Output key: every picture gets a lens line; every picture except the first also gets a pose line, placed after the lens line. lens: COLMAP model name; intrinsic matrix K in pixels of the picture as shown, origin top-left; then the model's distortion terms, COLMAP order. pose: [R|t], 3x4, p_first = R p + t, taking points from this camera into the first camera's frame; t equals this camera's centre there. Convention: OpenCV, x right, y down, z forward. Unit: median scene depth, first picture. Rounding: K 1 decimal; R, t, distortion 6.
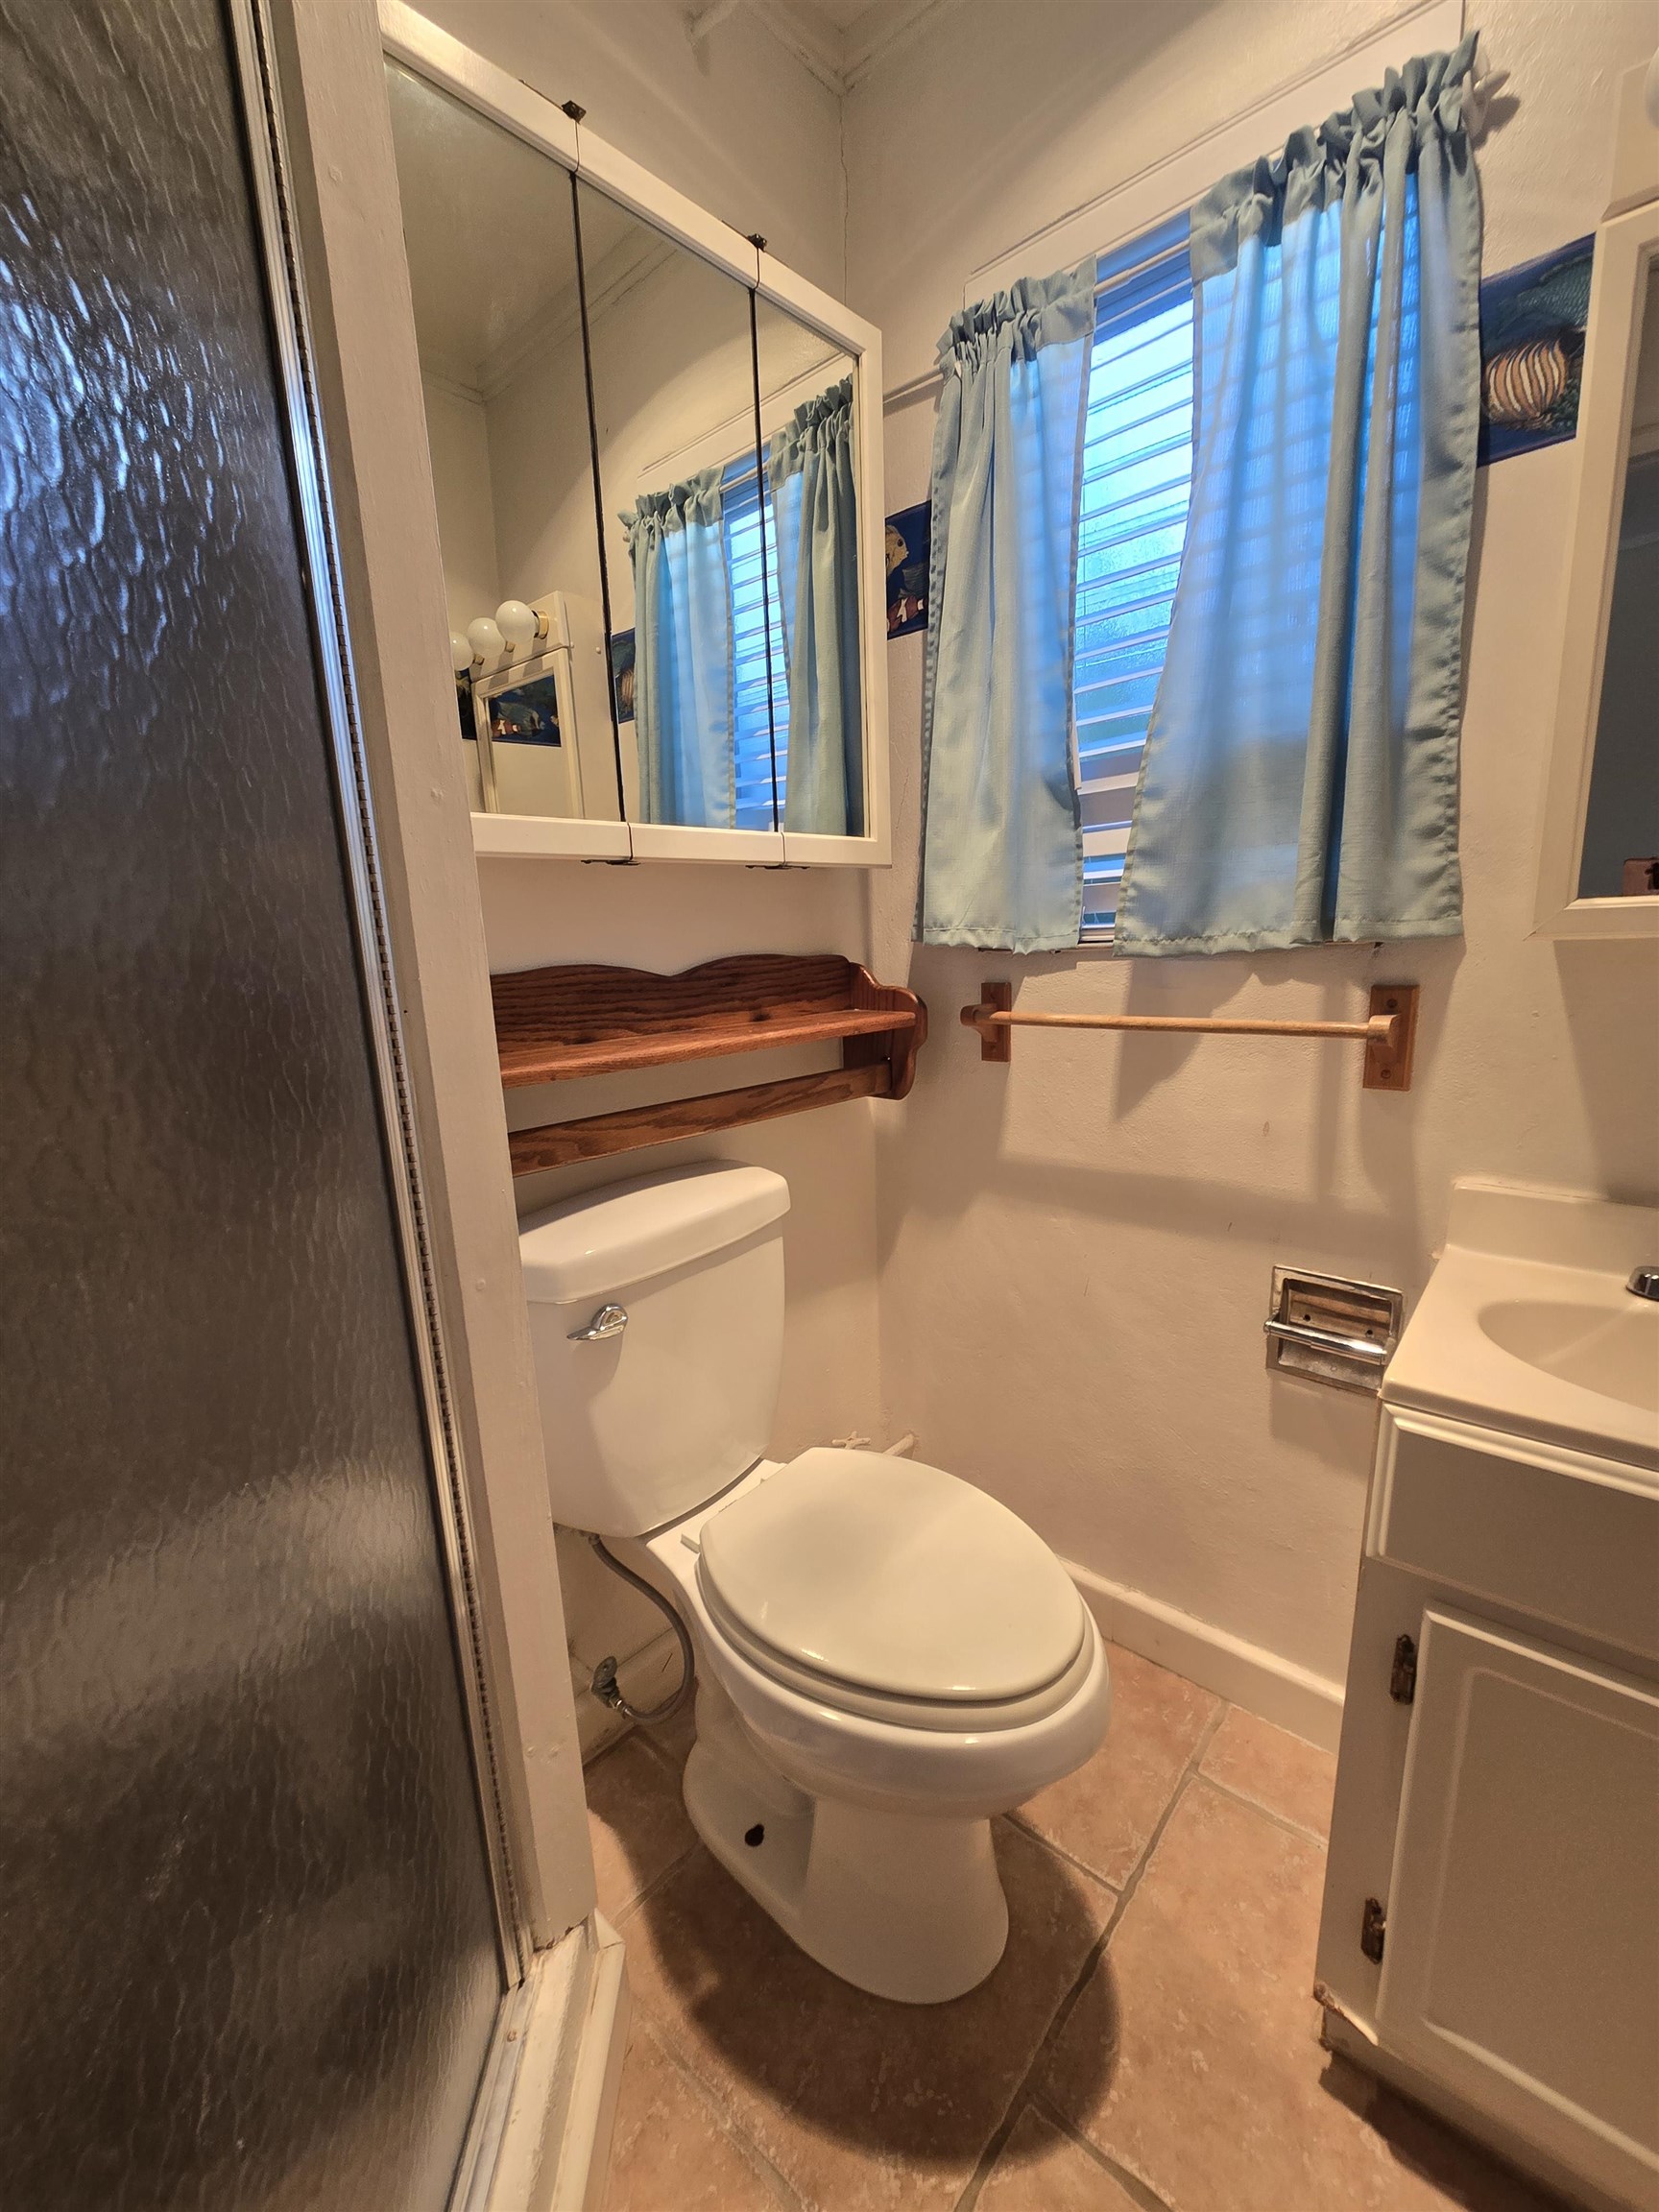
lens RADIAL K [[910.3, 0, 826.0], [0, 910.3, 1121.8], [0, 0, 1]] dist [-0.002021, 0.001618]
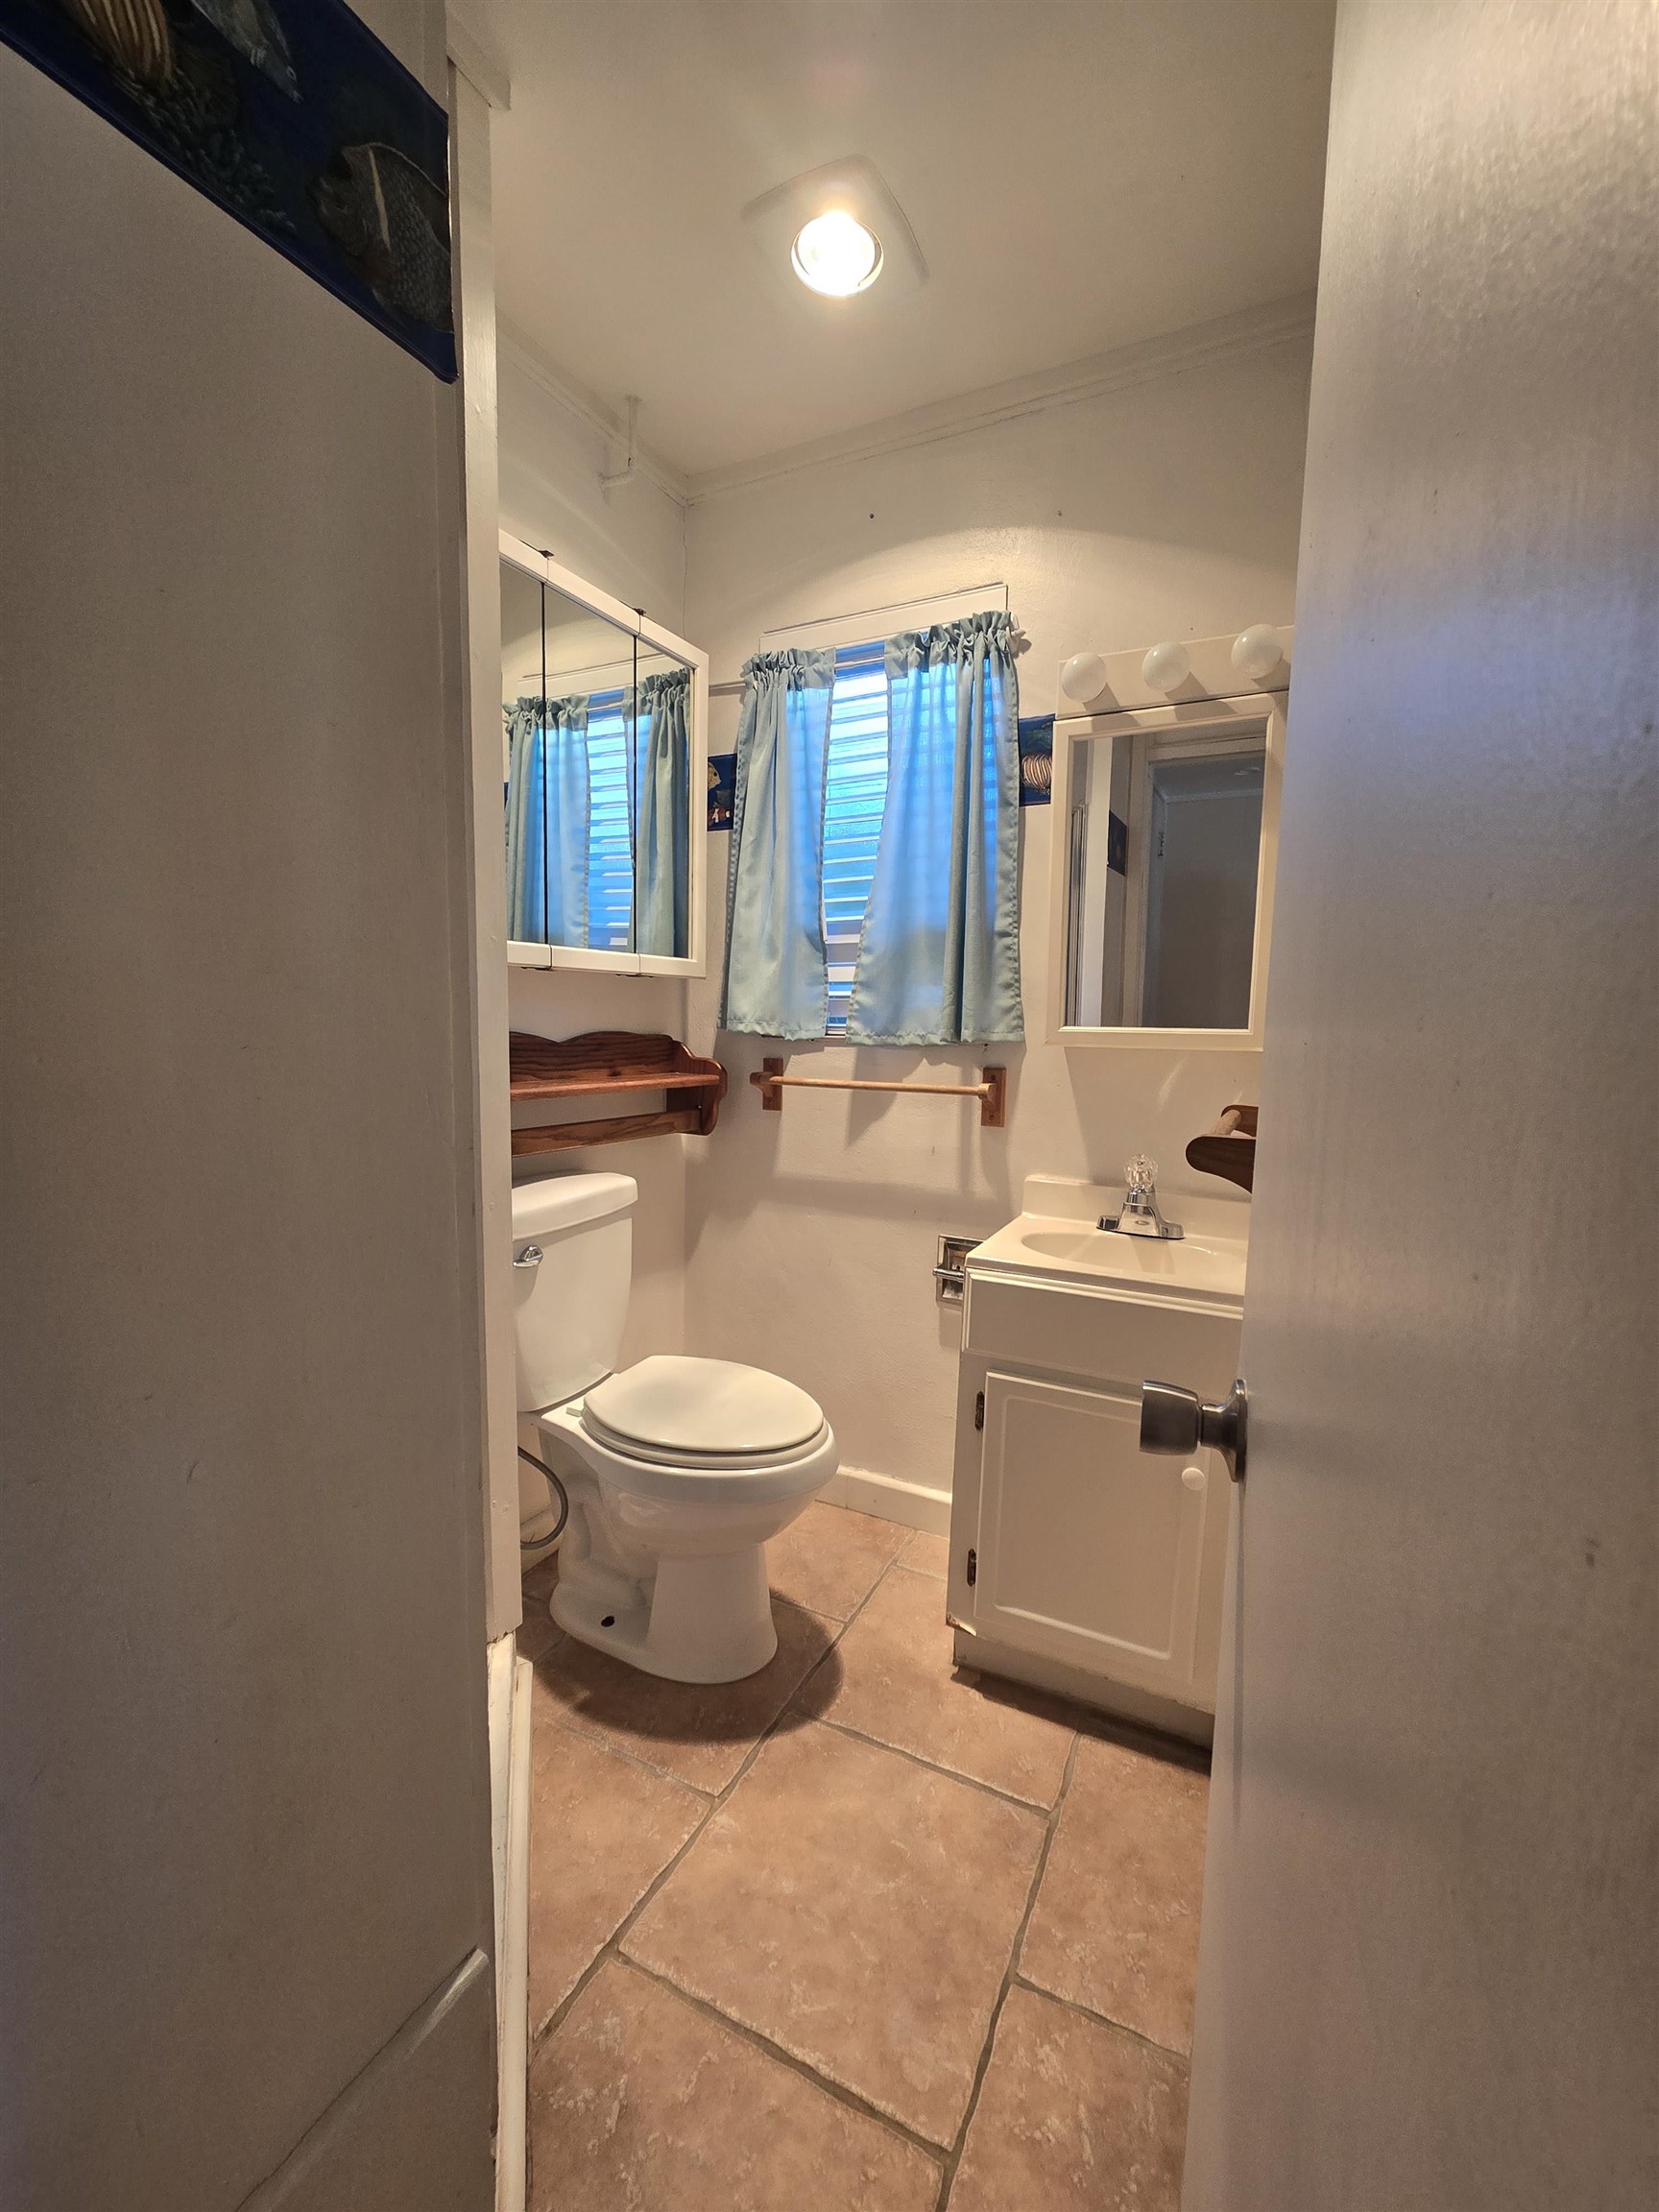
lens RADIAL K [[910.3, 0, 832.3], [0, 910.3, 1103.4], [0, 0, 1]] dist [-0.002021, 0.001618]
pose [[0.964851, 0.032576, 0.260770, -0.137304], [-0.003769, 0.993901, -0.110214, 0.111220], [-0.262770, 0.105357, 0.959089, -0.585761]]
